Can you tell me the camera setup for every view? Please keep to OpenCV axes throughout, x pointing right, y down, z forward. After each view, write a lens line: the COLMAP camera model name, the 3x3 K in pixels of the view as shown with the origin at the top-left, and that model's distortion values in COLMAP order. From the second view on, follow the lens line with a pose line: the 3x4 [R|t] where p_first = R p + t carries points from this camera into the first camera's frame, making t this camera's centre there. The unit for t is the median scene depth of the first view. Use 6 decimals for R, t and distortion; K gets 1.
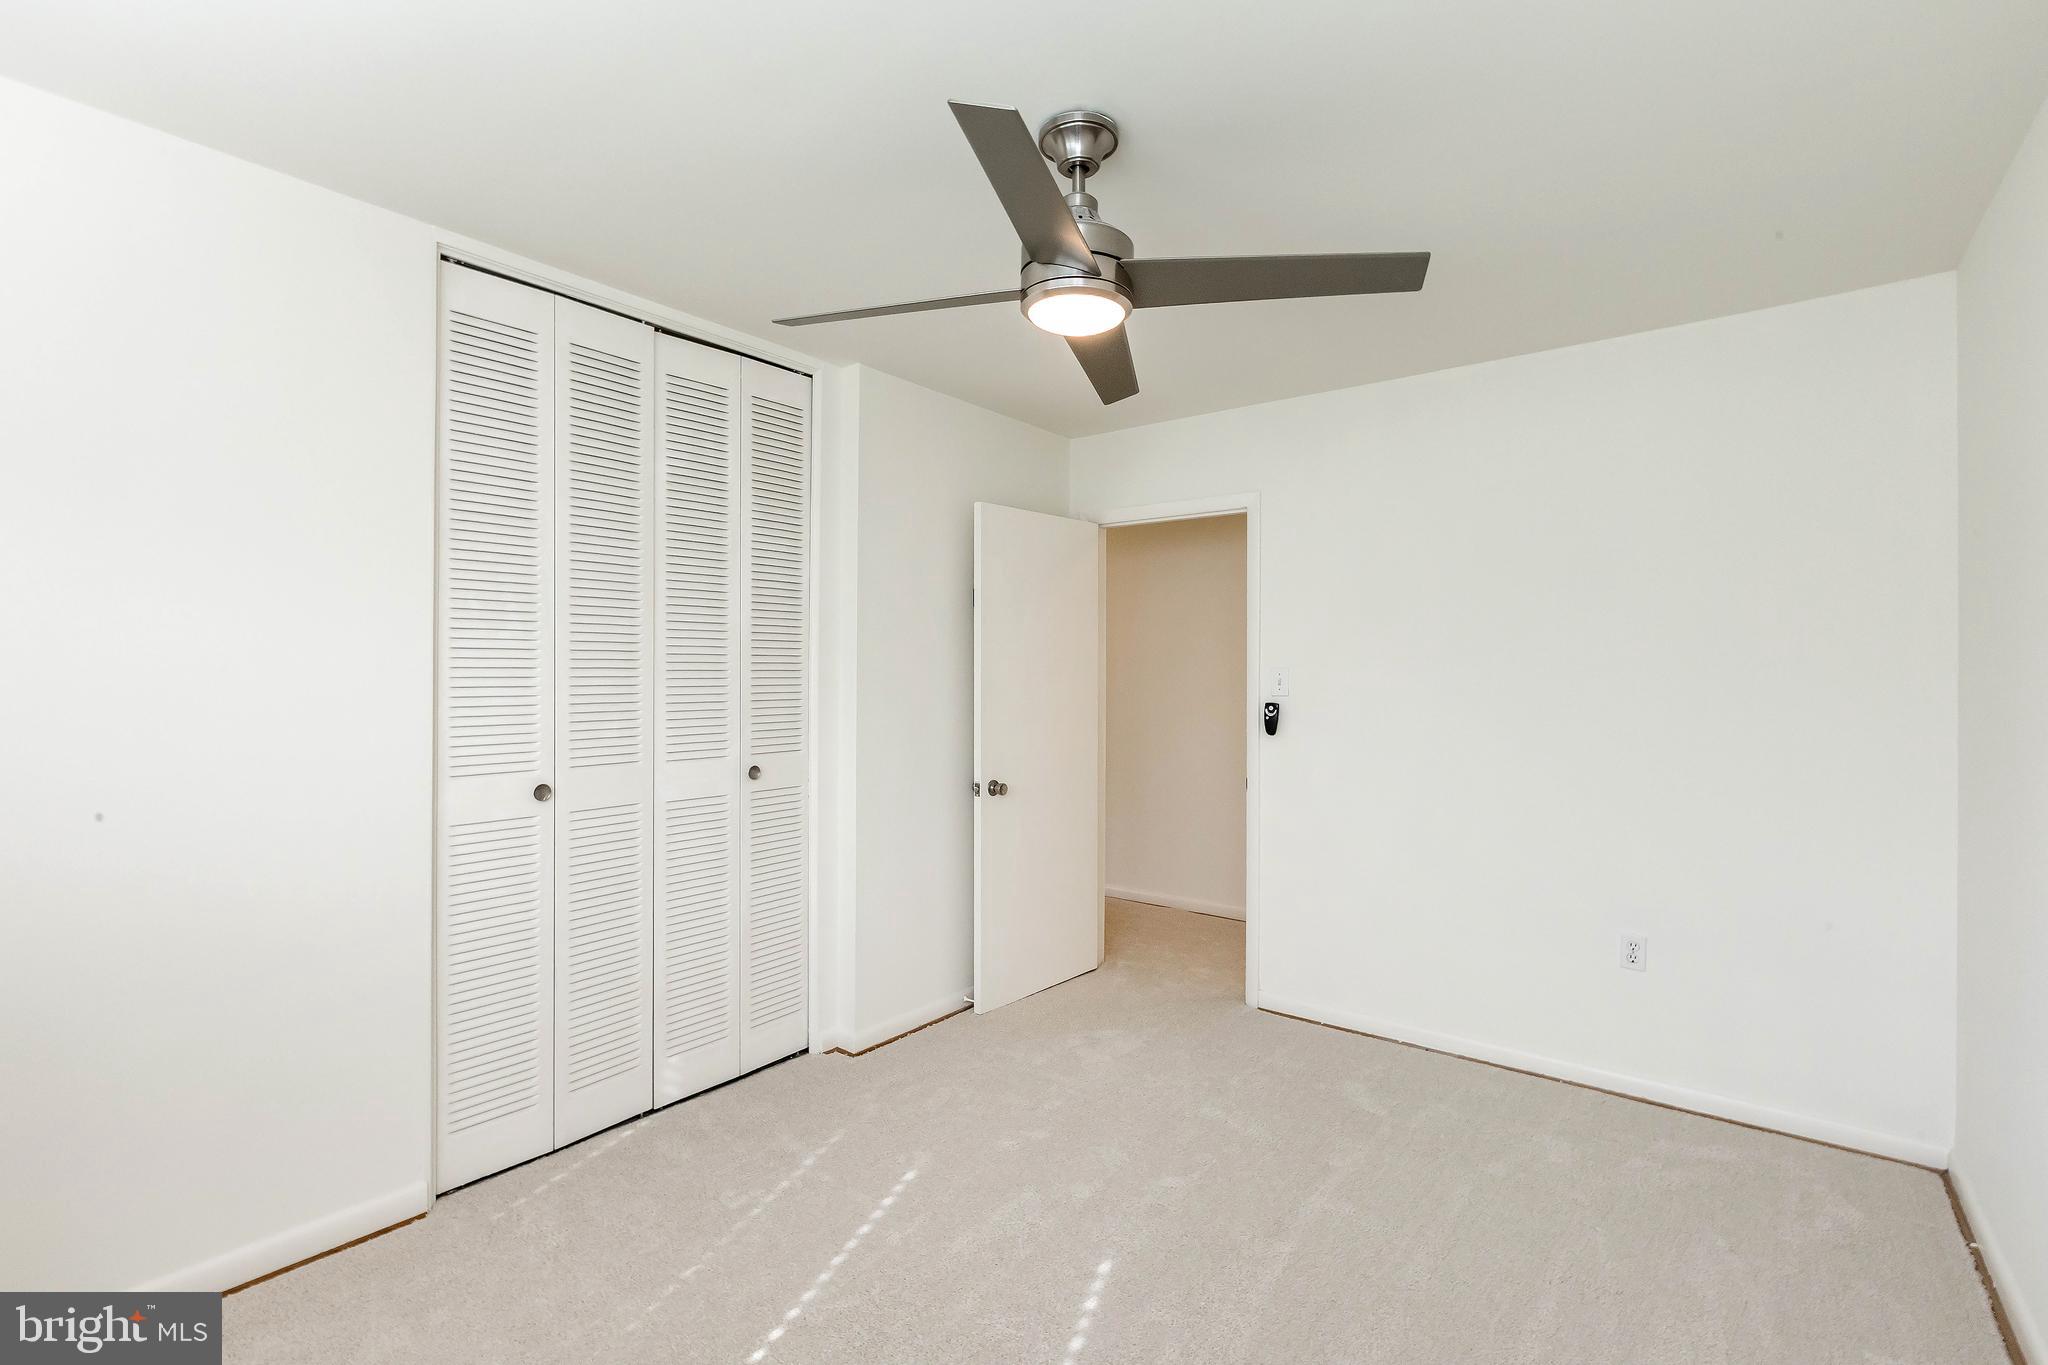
lens RADIAL K [[931.7, 0, 1024.2], [0, 931.7, 673.3], [0, 0, 1]] dist [0.001145, -0.000336]
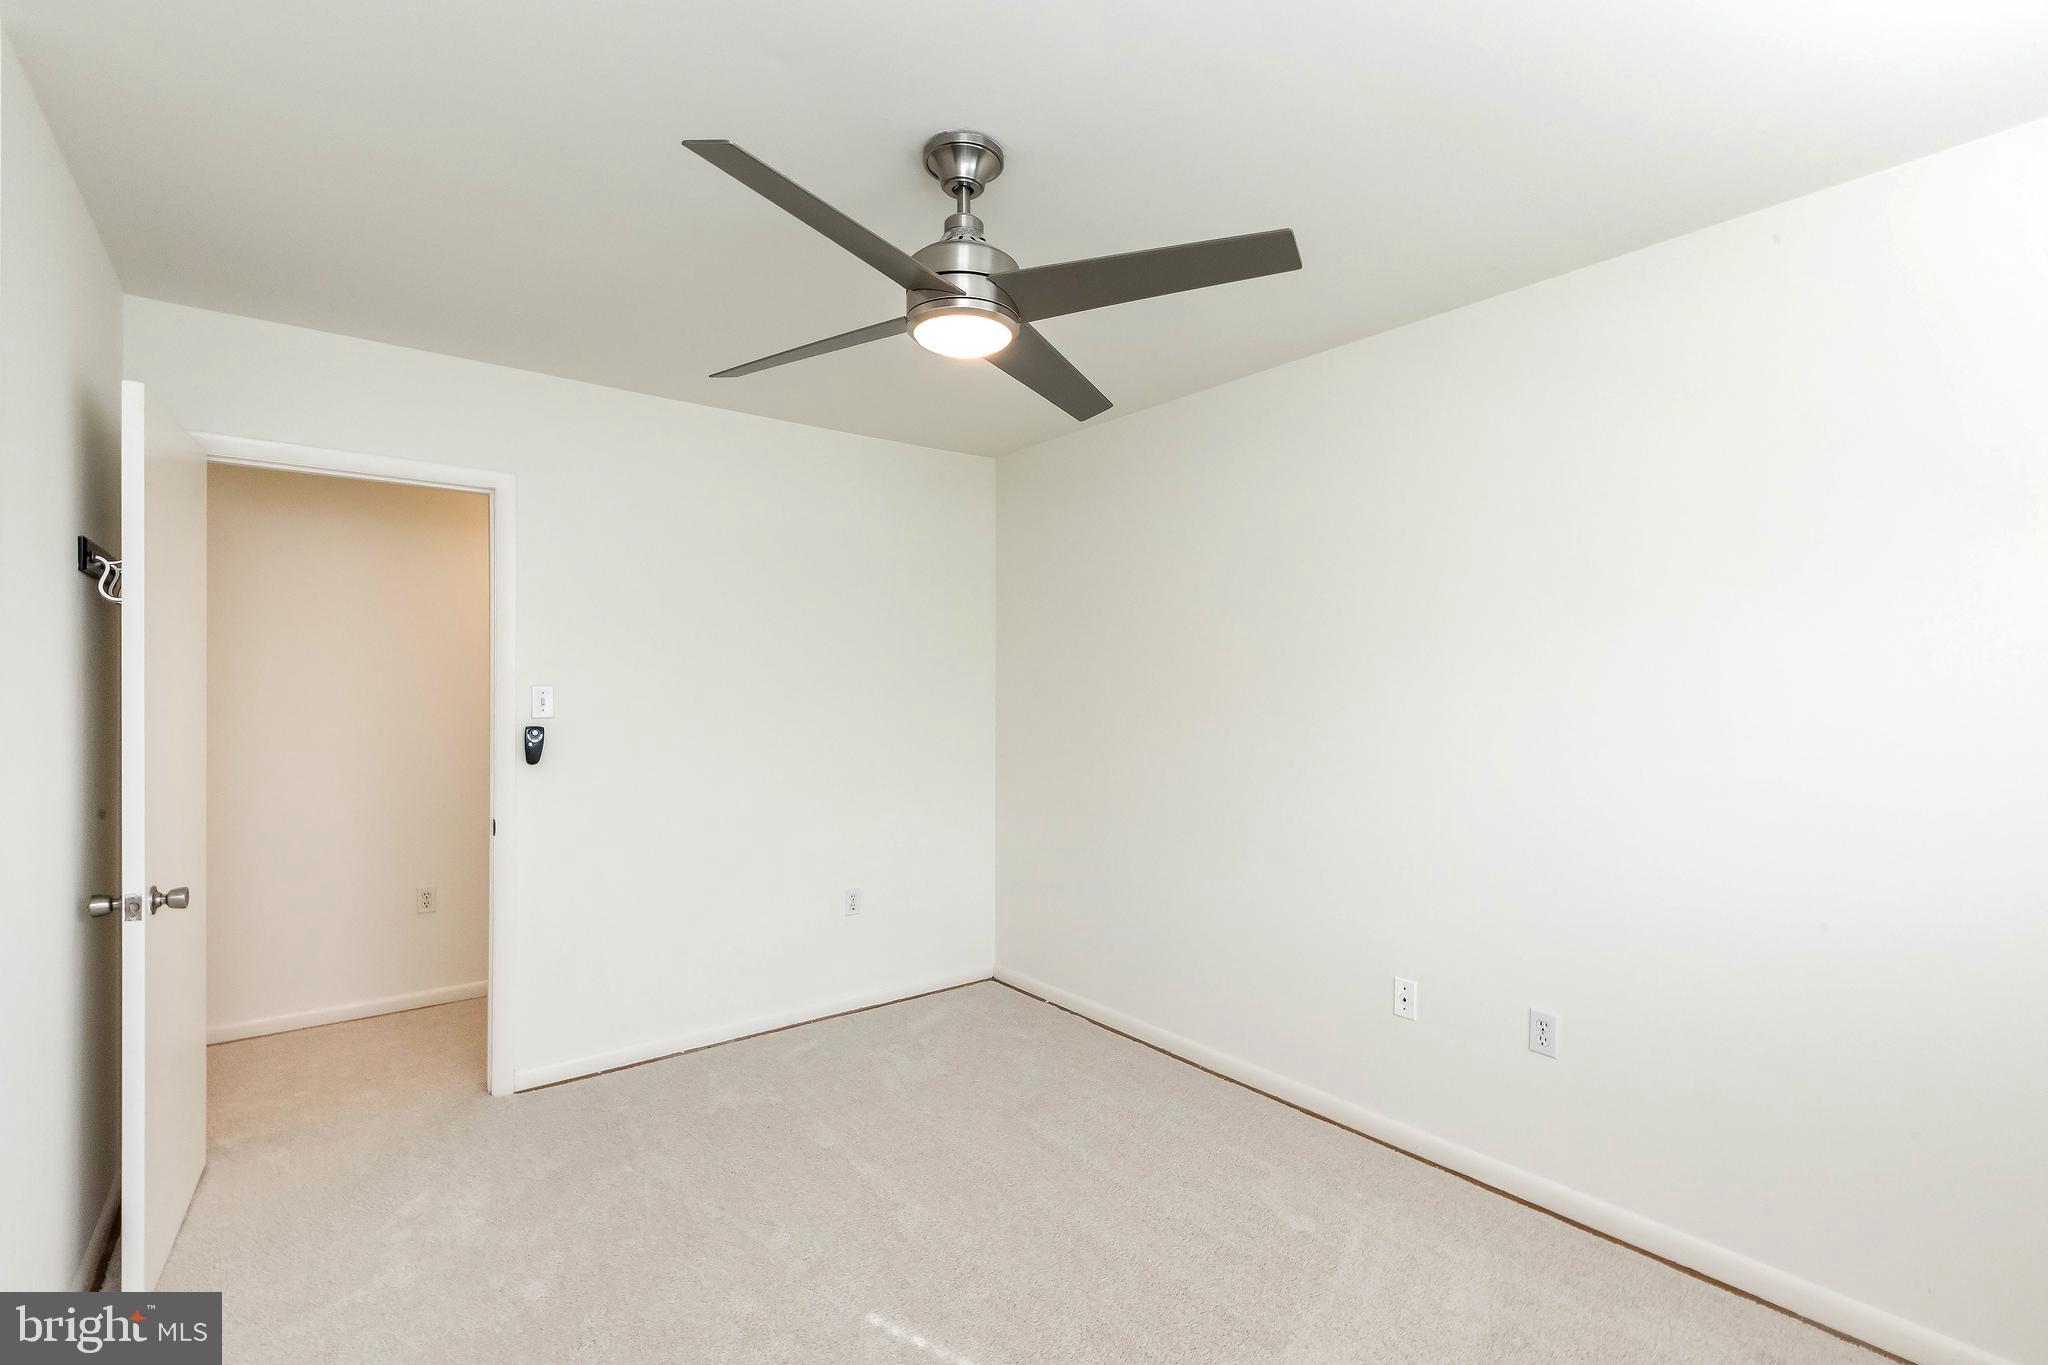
lens RADIAL K [[949.3, 0, 1014.6], [0, 949.3, 702.5], [0, 0, 1]] dist [0.002939, 0.000326]
pose [[0.223111, -0.015959, 0.974662, -0.495054], [0.000995, 0.999869, 0.016144, -0.003131], [-0.974792, -0.002632, 0.223098, 0.394424]]
